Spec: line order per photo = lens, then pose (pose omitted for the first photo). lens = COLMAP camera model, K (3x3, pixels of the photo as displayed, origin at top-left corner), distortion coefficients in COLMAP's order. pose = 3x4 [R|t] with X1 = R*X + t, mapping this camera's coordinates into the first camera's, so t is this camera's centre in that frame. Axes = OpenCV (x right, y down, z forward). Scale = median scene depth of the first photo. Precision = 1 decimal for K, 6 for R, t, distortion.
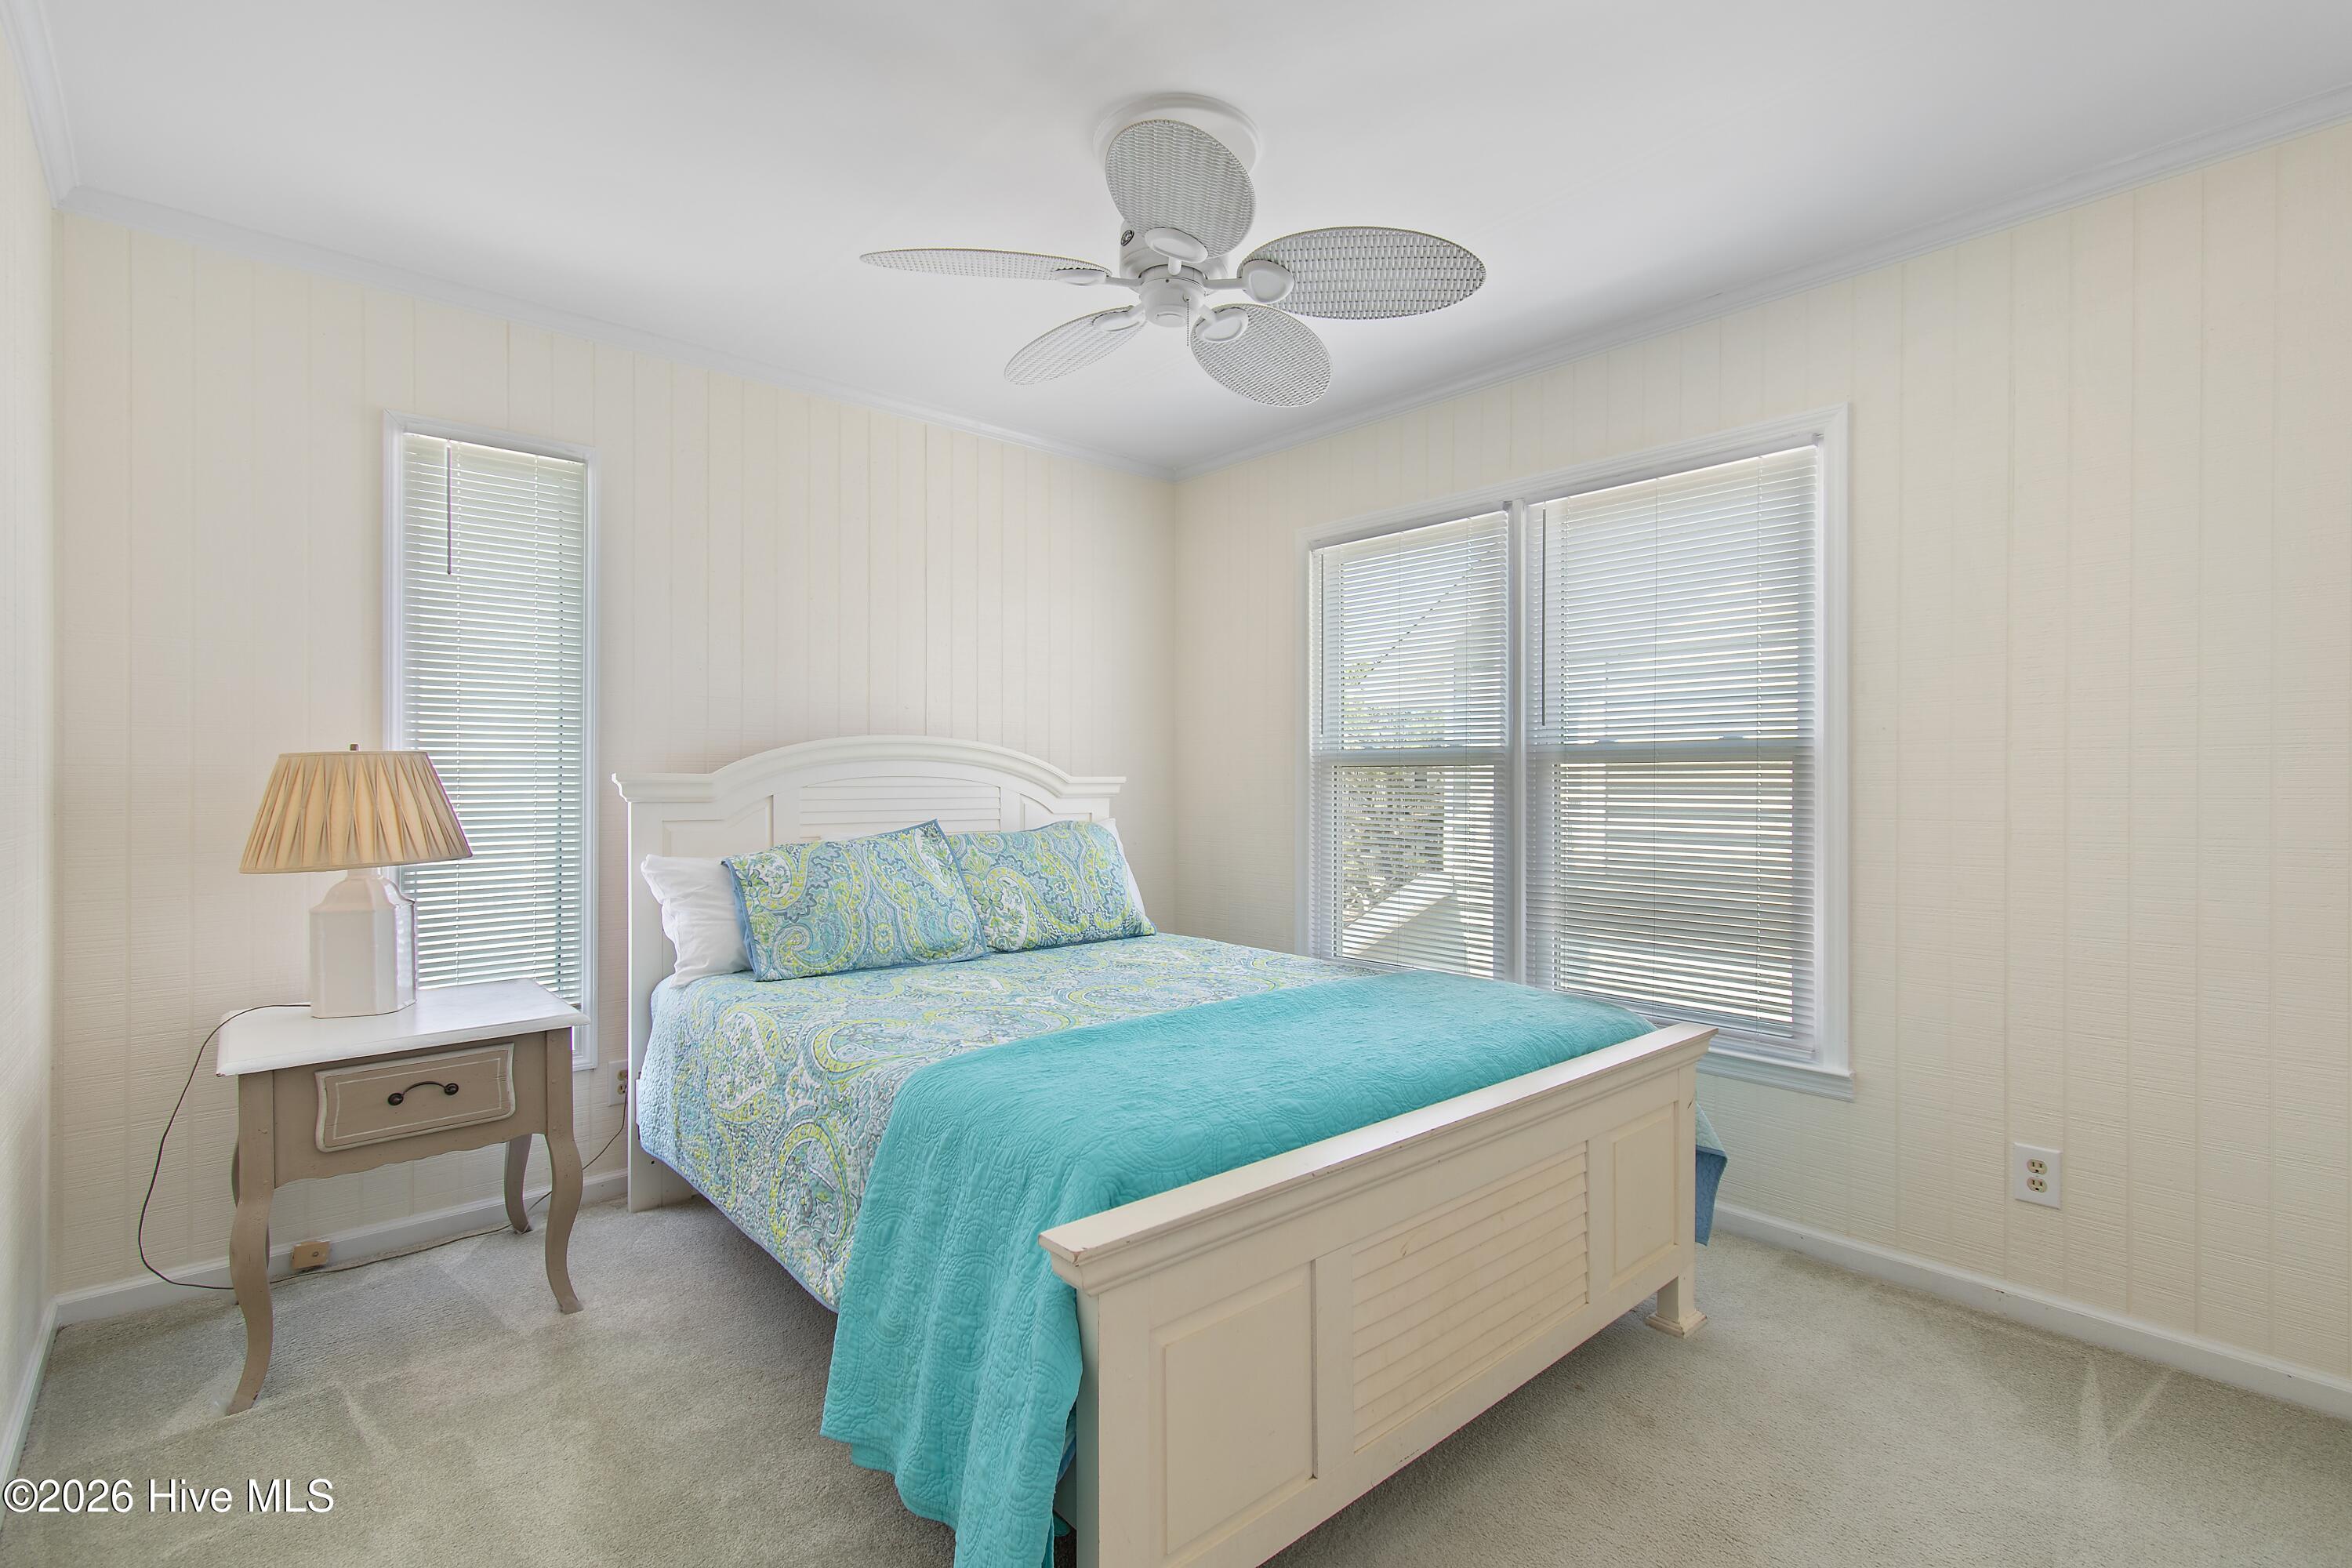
lens RADIAL K [[1080.1, 0, 1182.8], [0, 1080.1, 766.0], [0, 0, 1]] dist [0.001852, 0.000054]
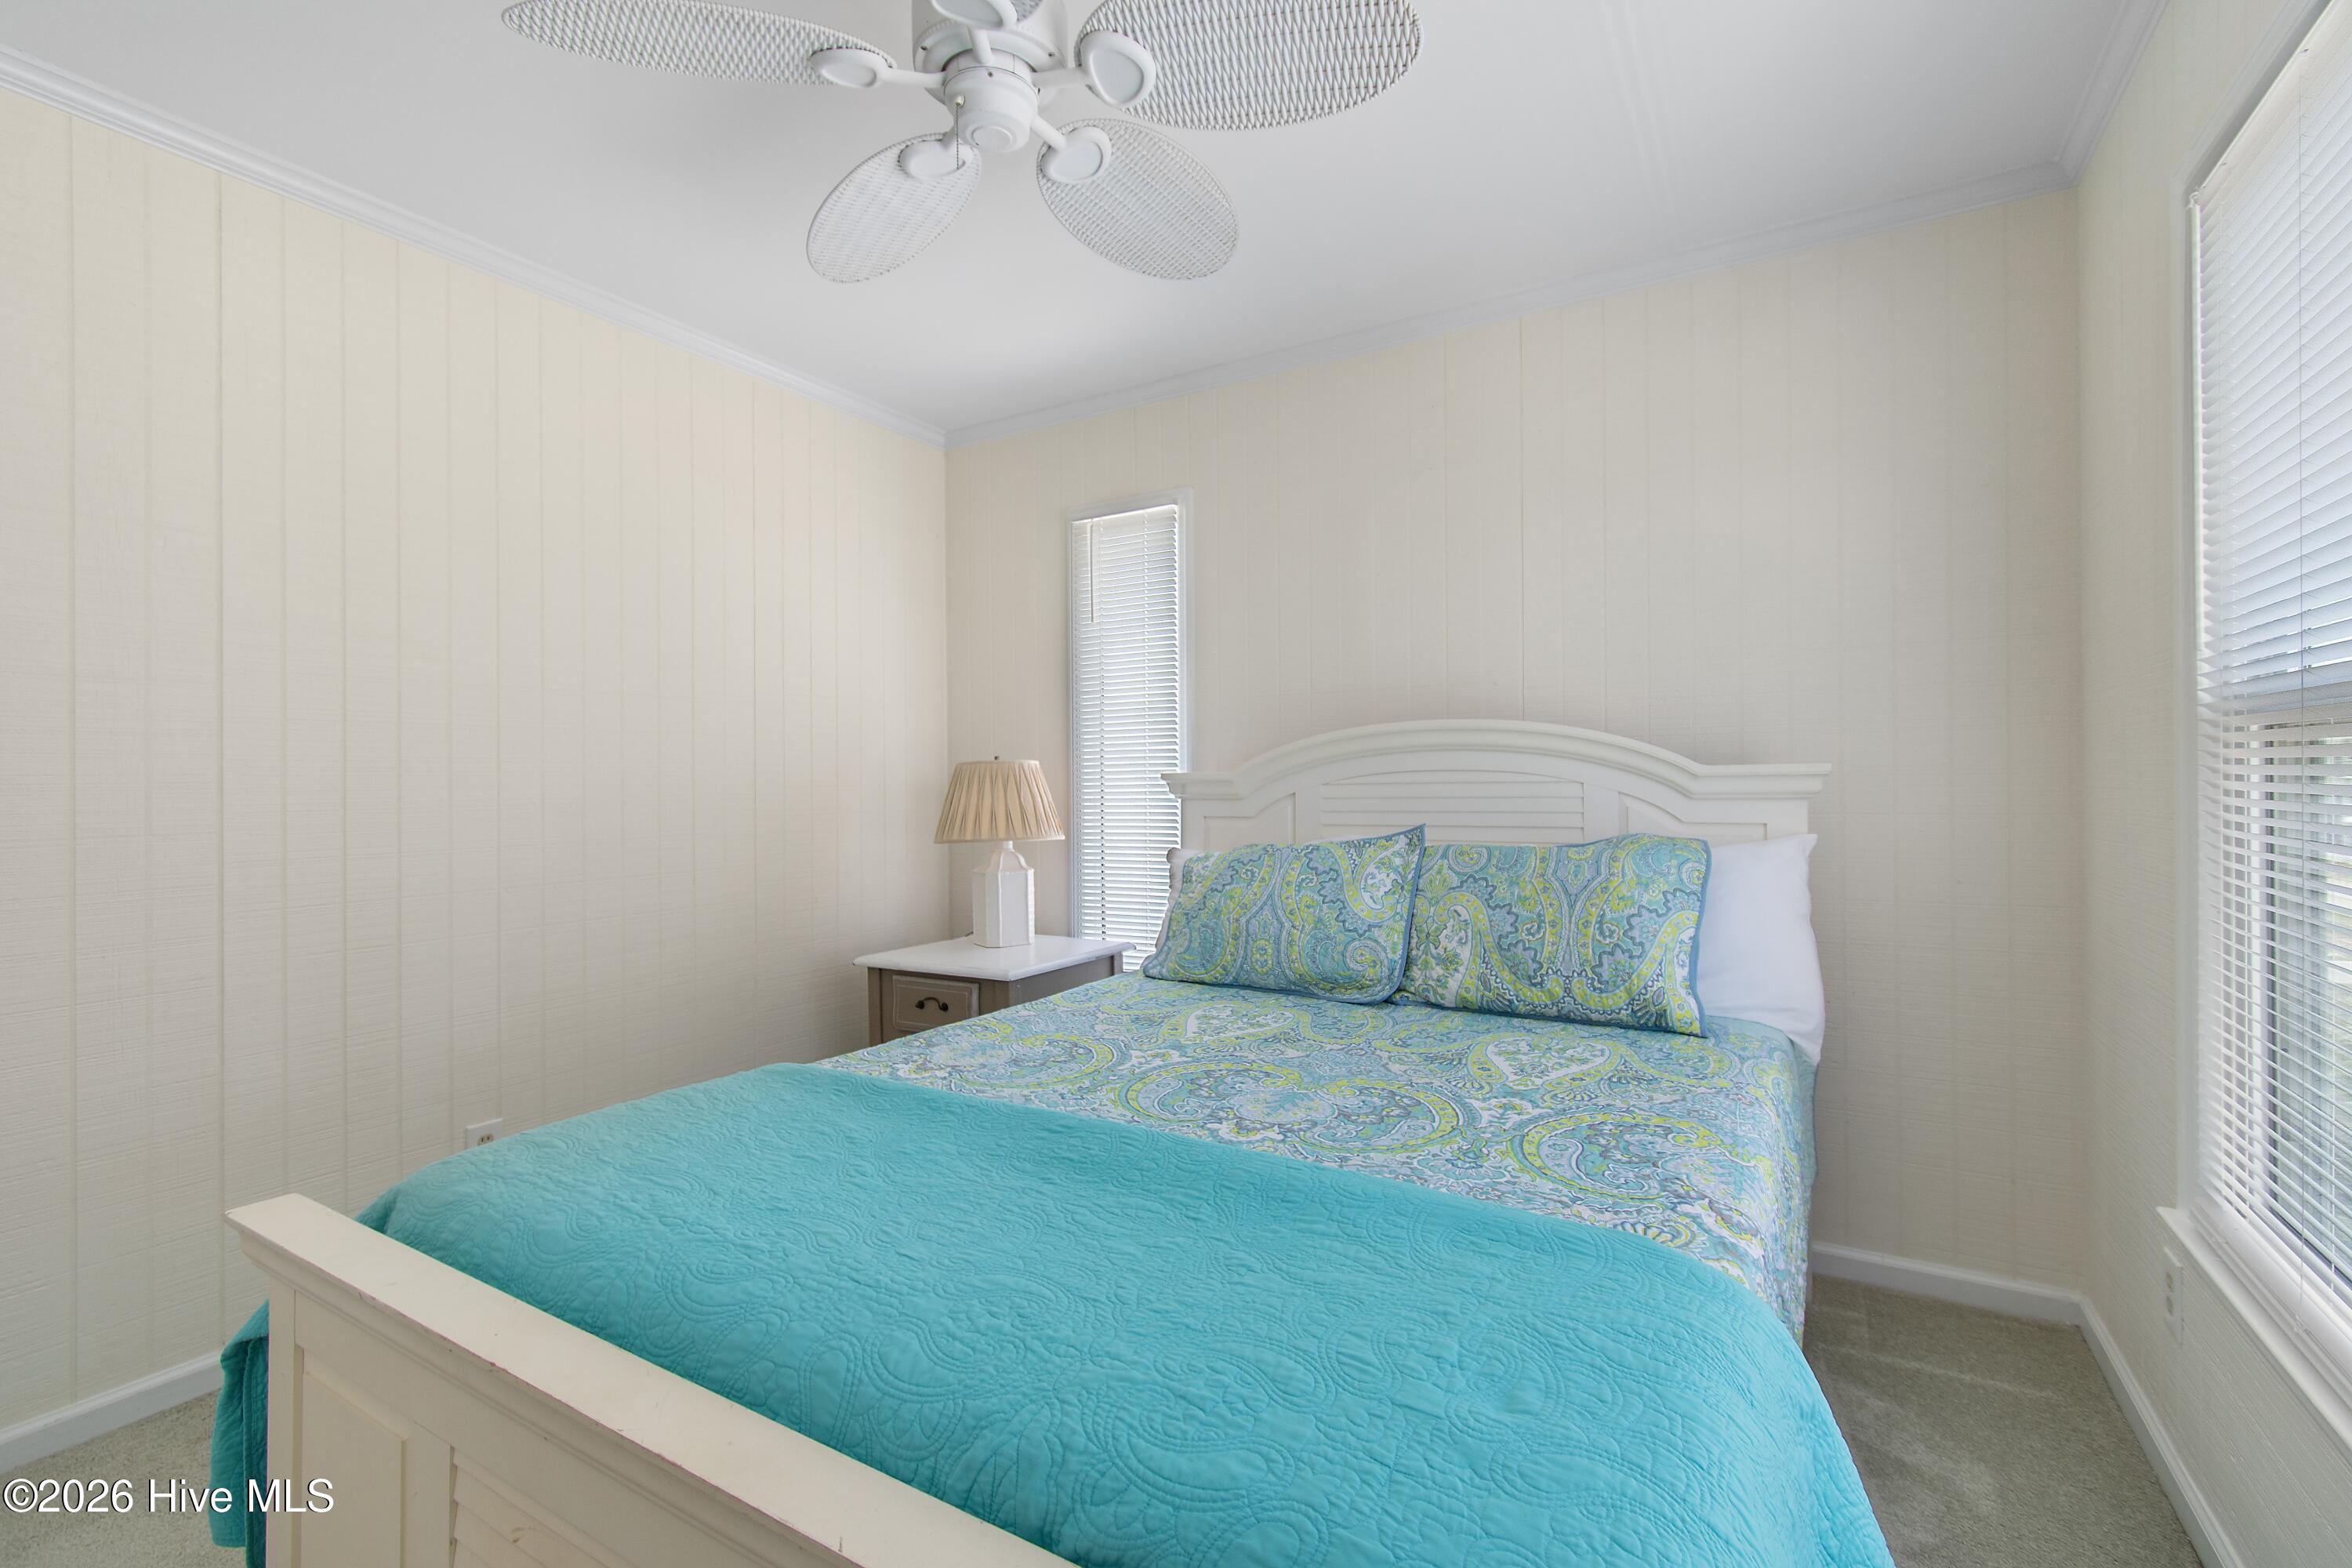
lens RADIAL K [[1035.8, 0, 1189.1], [0, 1035.8, 783.8], [0, 0, 1]] dist [0.001346, -0.000209]
pose [[0.306300, -0.002405, -0.951932, 0.456786], [0.023556, 0.999710, 0.005054, 0.012068], [0.951644, -0.023972, 0.306268, 0.619291]]
